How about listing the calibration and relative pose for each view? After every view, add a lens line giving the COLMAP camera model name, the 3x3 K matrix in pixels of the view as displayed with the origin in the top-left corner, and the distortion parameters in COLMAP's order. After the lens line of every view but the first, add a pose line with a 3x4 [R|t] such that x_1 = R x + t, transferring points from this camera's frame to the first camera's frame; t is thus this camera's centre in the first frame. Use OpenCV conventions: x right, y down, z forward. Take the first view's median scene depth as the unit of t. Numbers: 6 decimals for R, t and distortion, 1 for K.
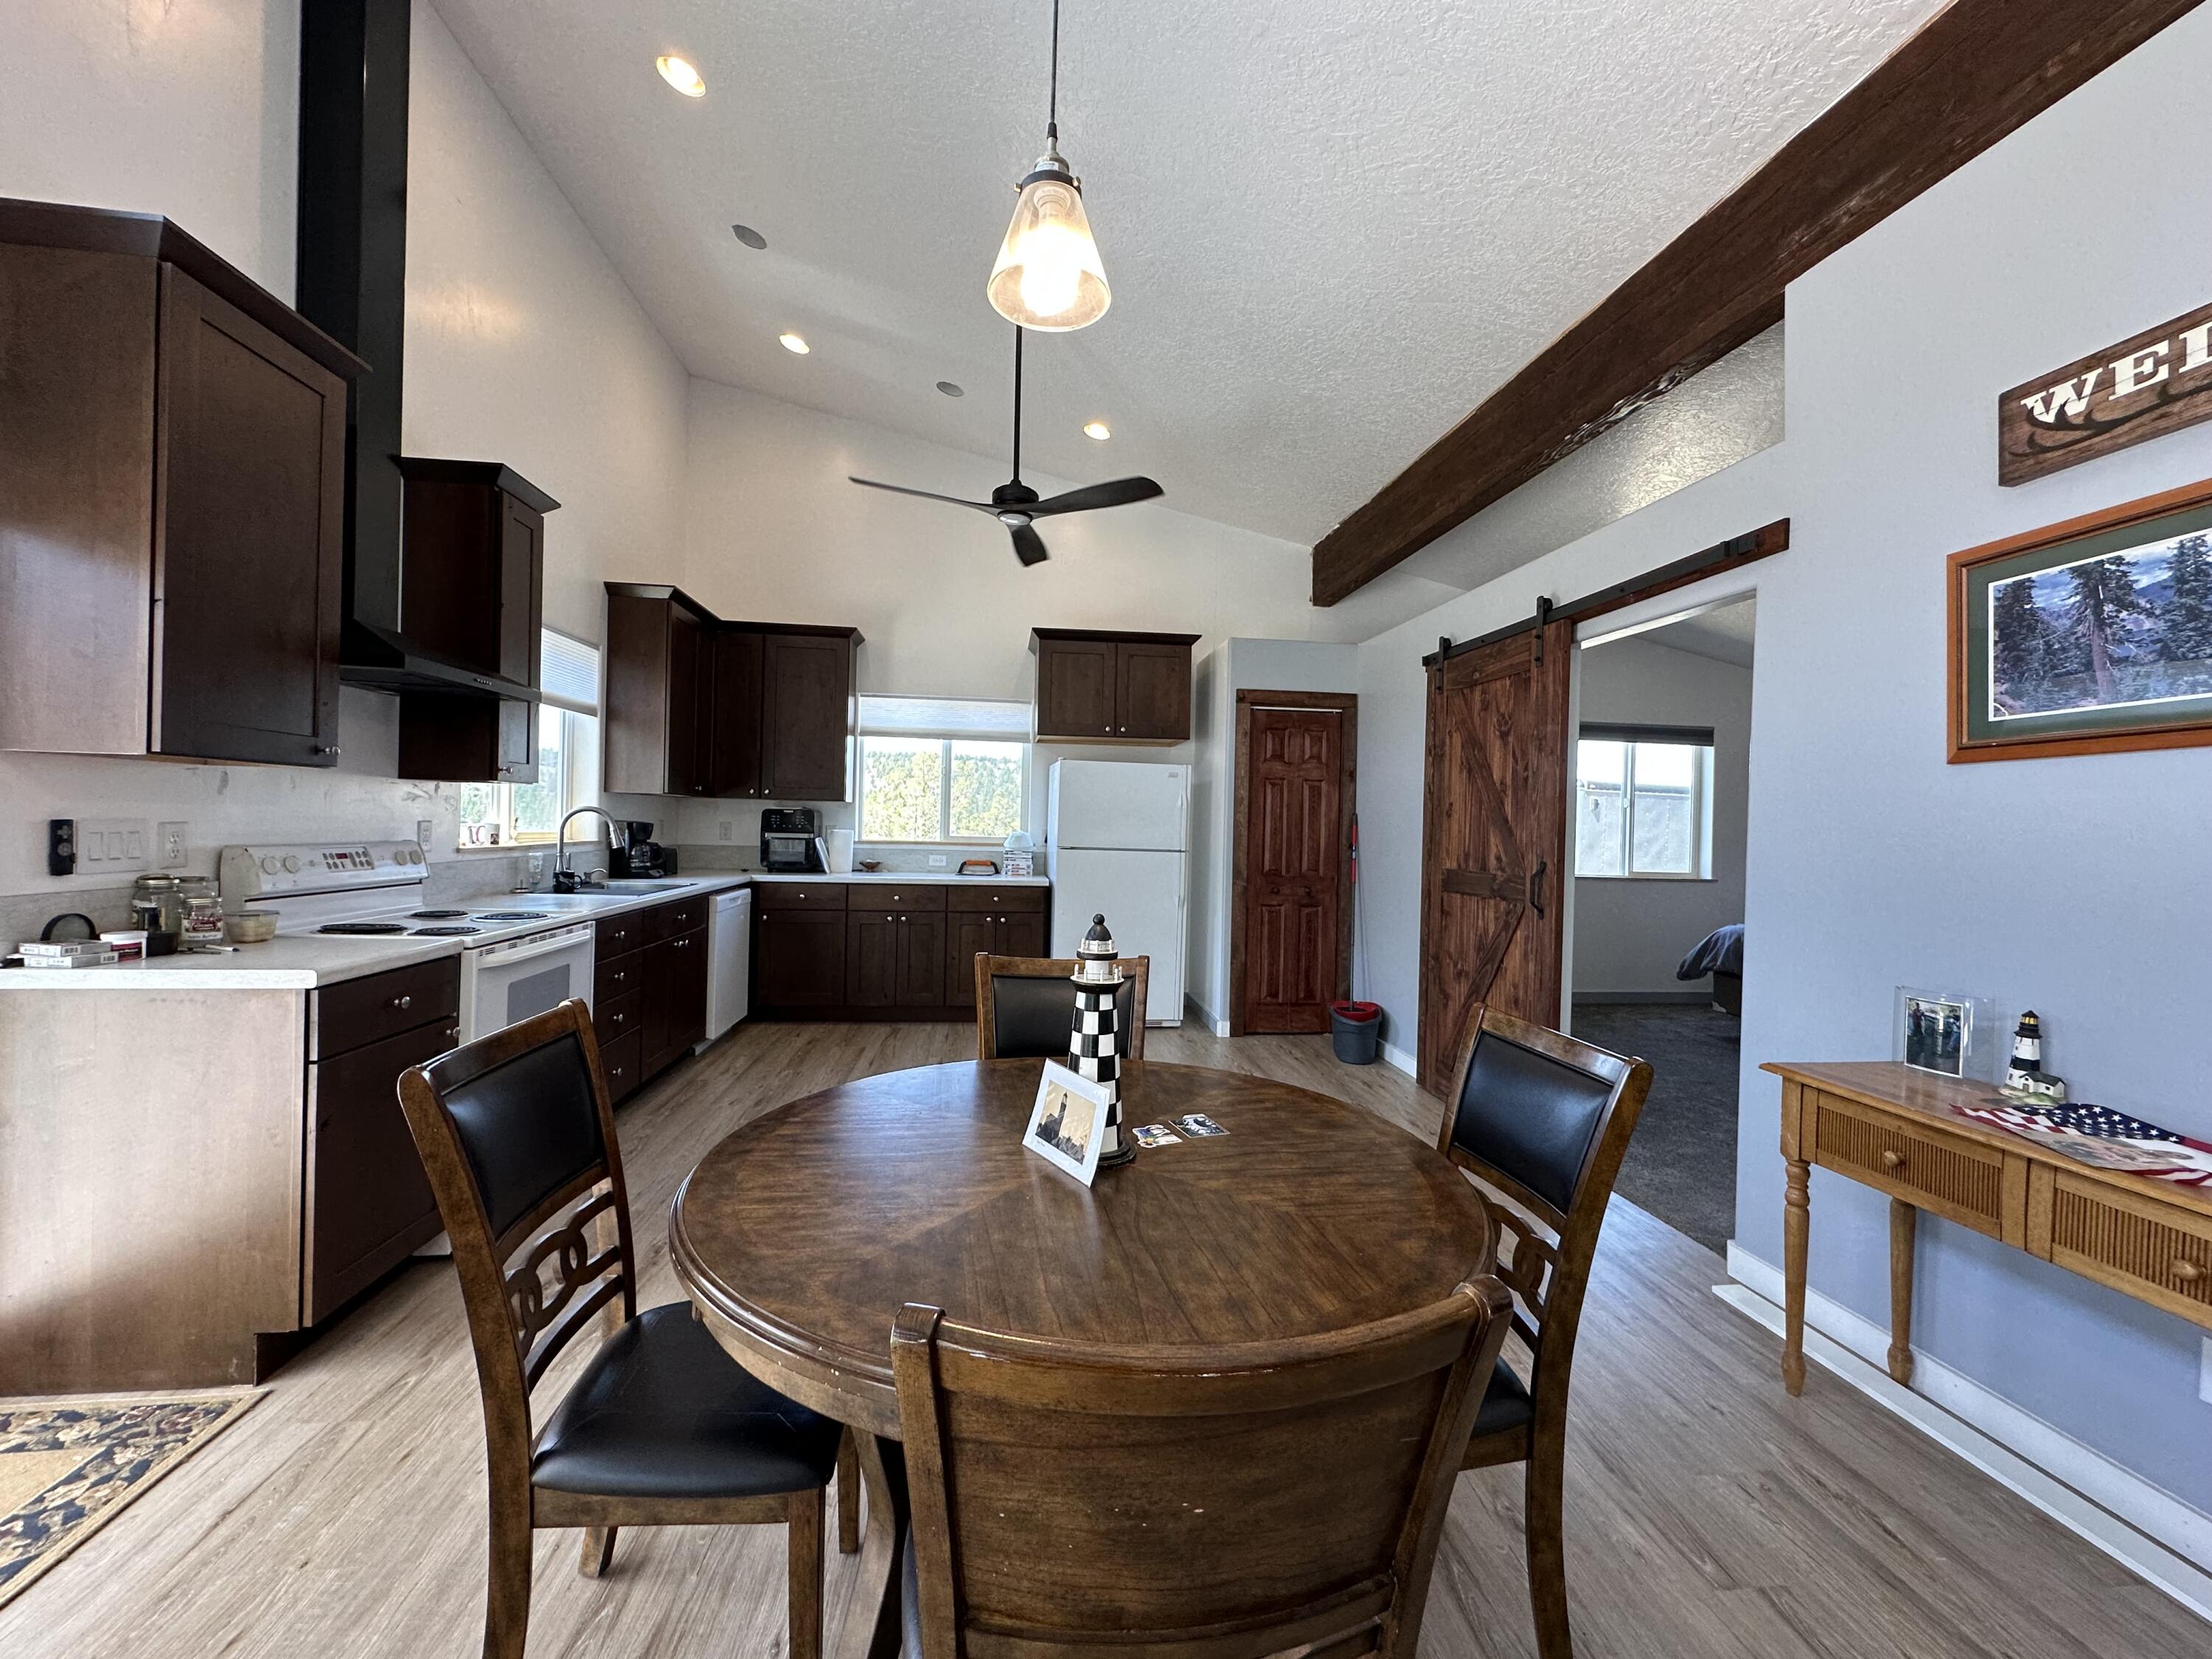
lens RADIAL K [[879.3, 0, 1104.6], [0, 879.3, 830.0], [0, 0, 1]] dist [-0.002227, 0.000296]
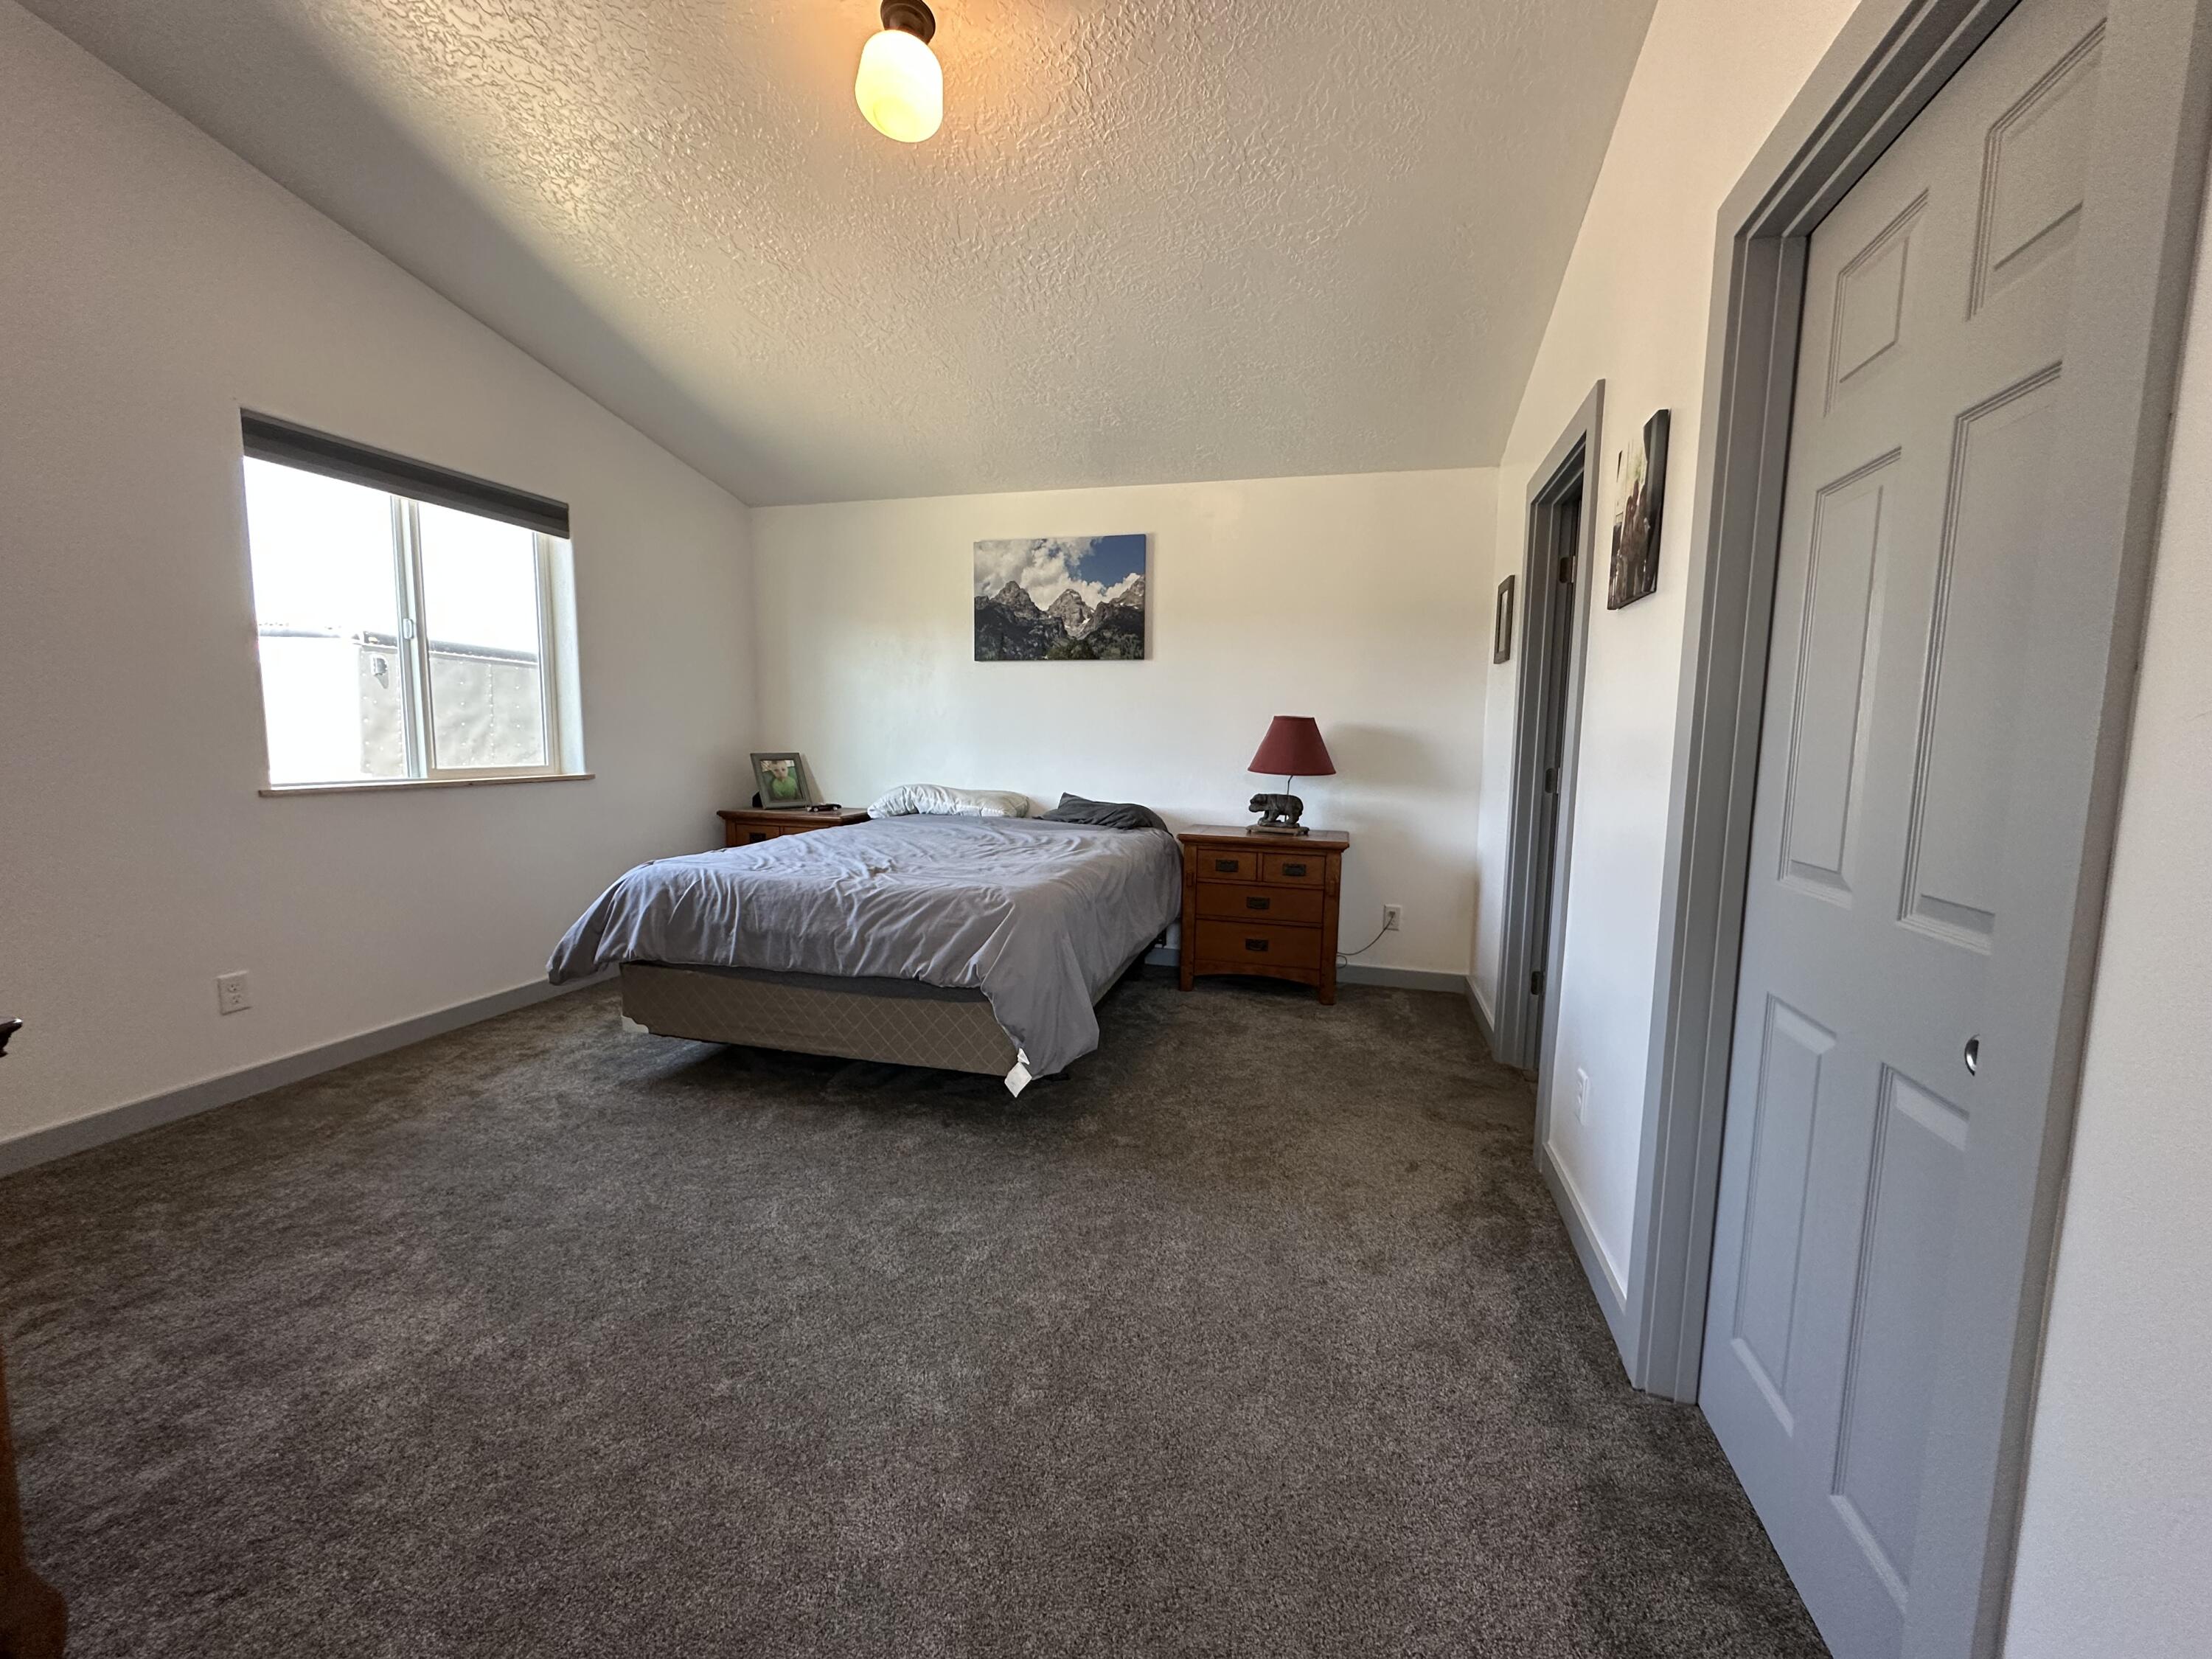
lens RADIAL K [[879.3, 0, 1104.6], [0, 879.3, 830.0], [0, 0, 1]] dist [-0.002227, 0.000296]
pose [[0.381880, -0.119706, 0.916427, 0.260042], [-0.000371, 0.991557, 0.129674, 0.014564], [-0.924212, -0.049860, 0.378611, 0.418441]]
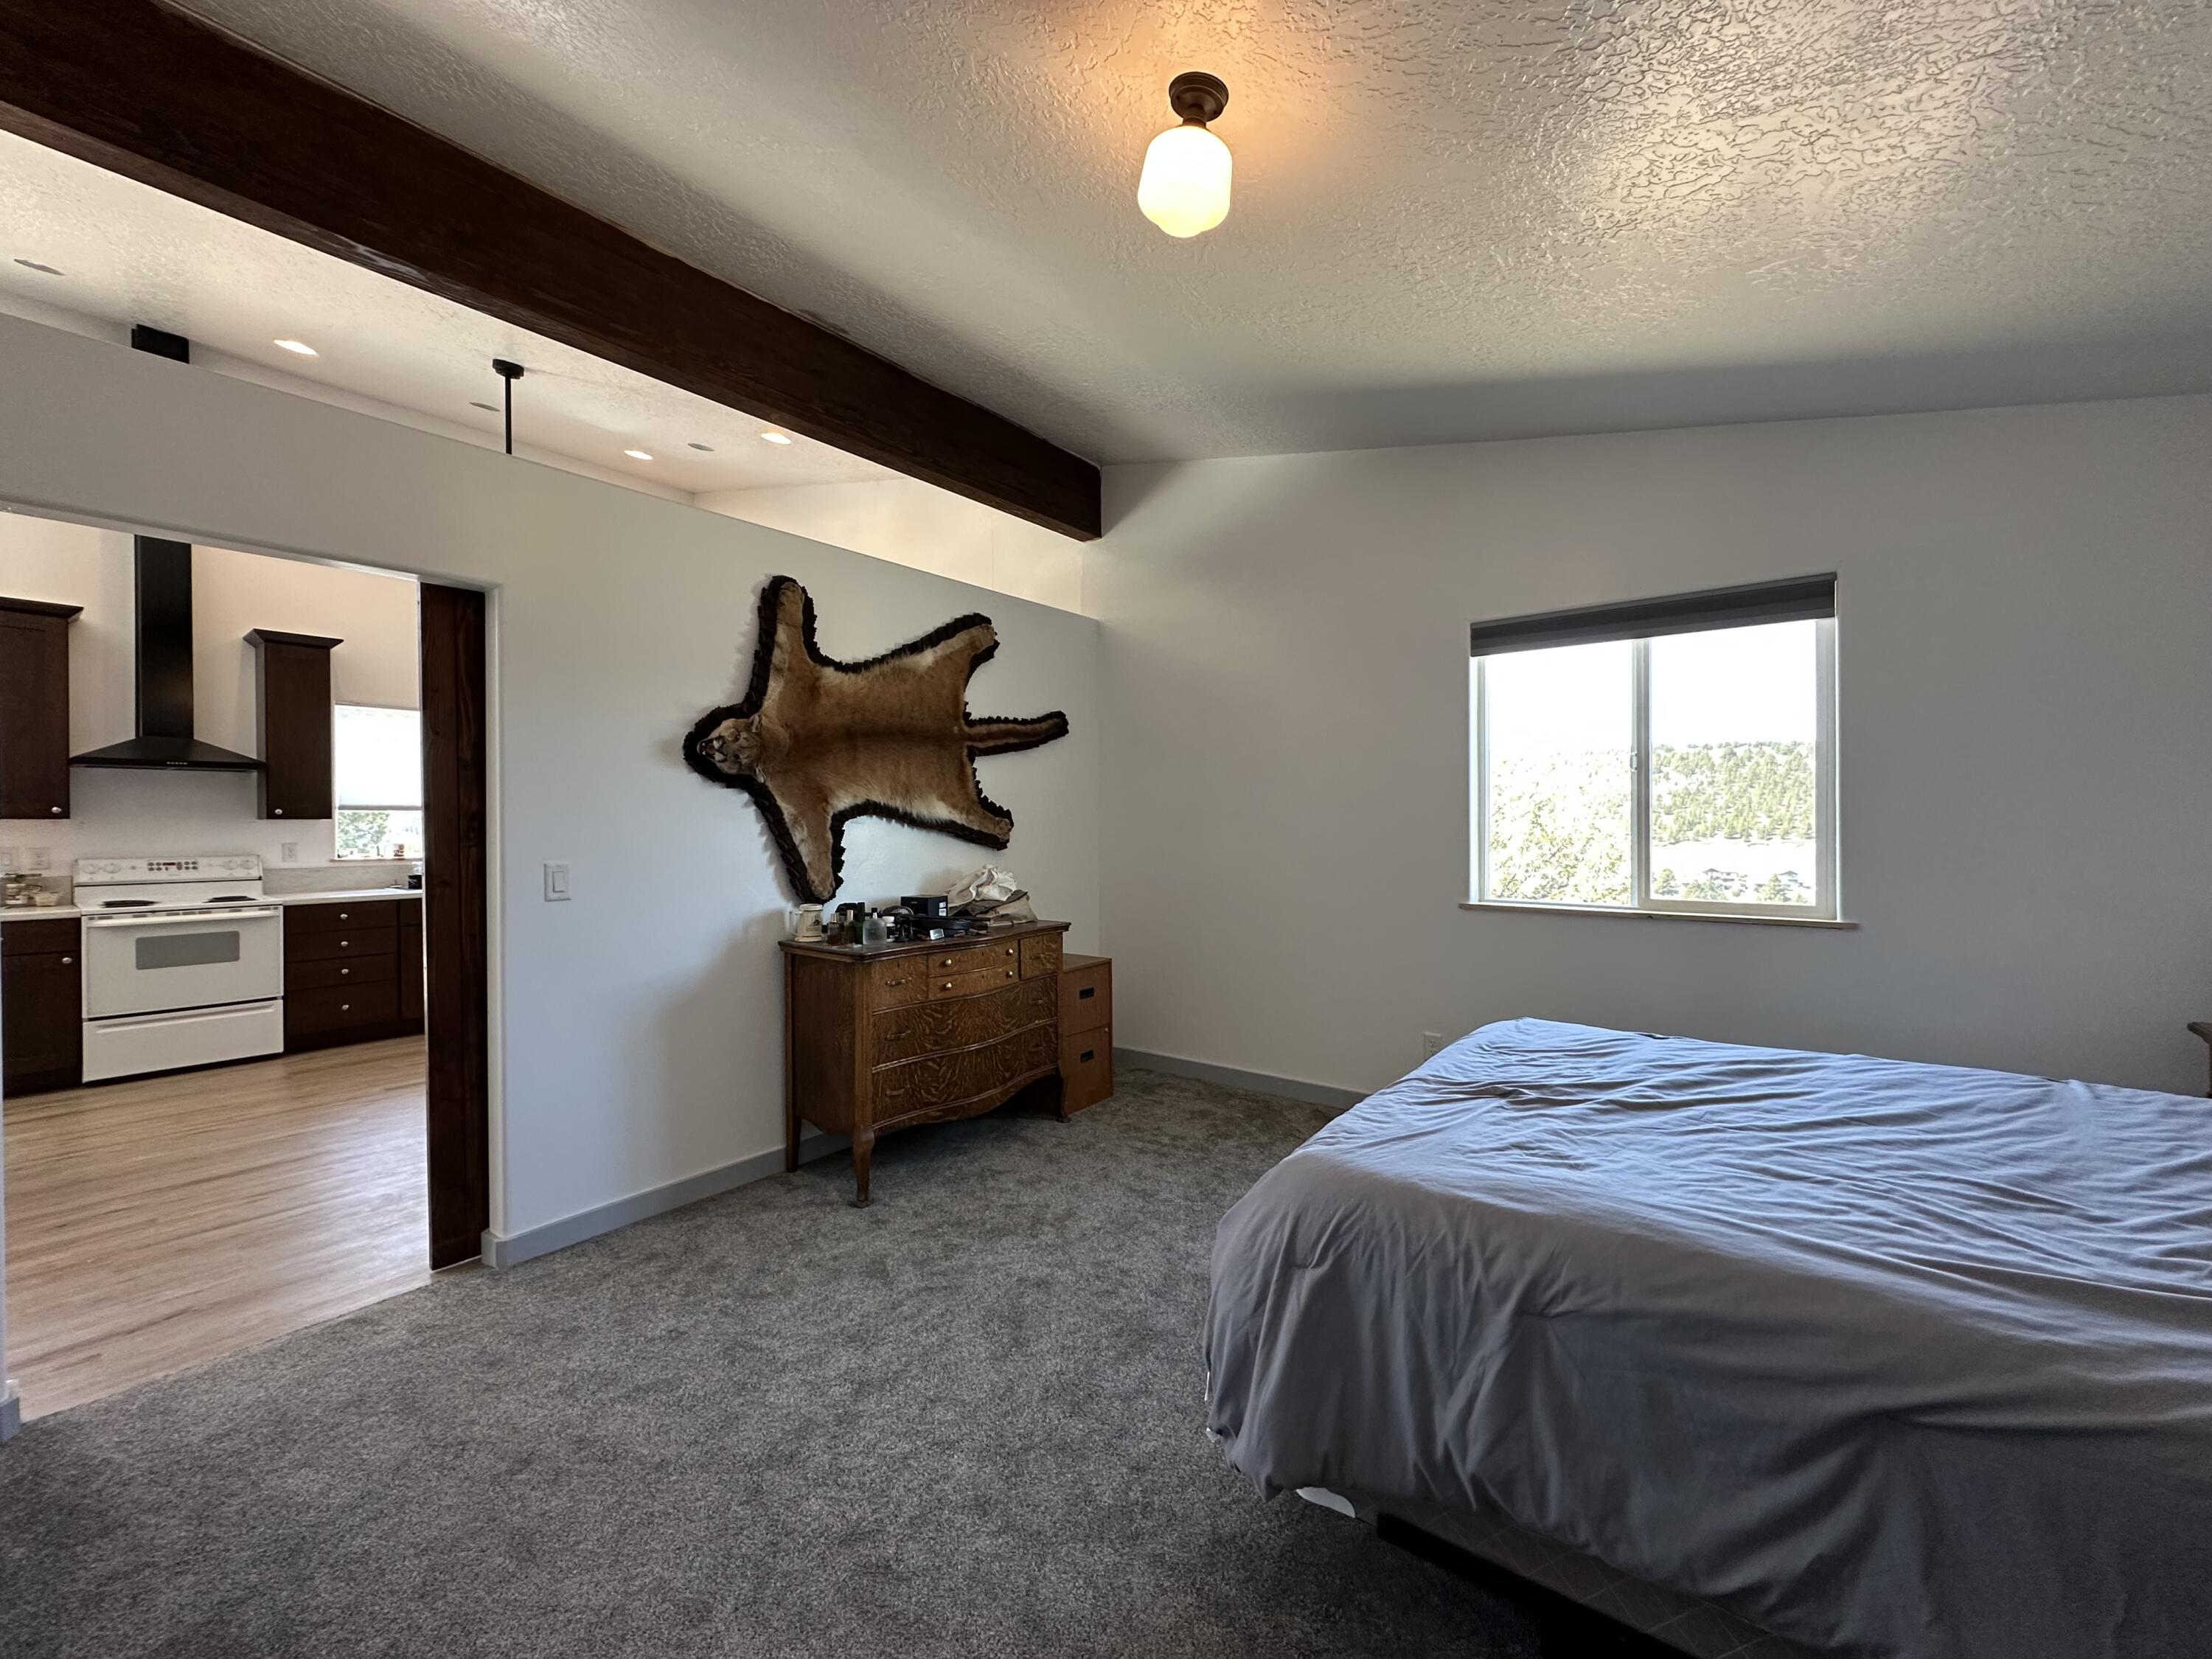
lens RADIAL K [[892.4, 0, 1098.0], [0, 892.4, 827.1], [0, 0, 1]] dist [-0.001383, -0.000043]
pose [[0.706736, -0.027009, -0.706961, 0.666486], [0.018246, 0.999634, -0.019951, 0.009536], [0.707242, 0.001201, 0.706971, 0.391860]]
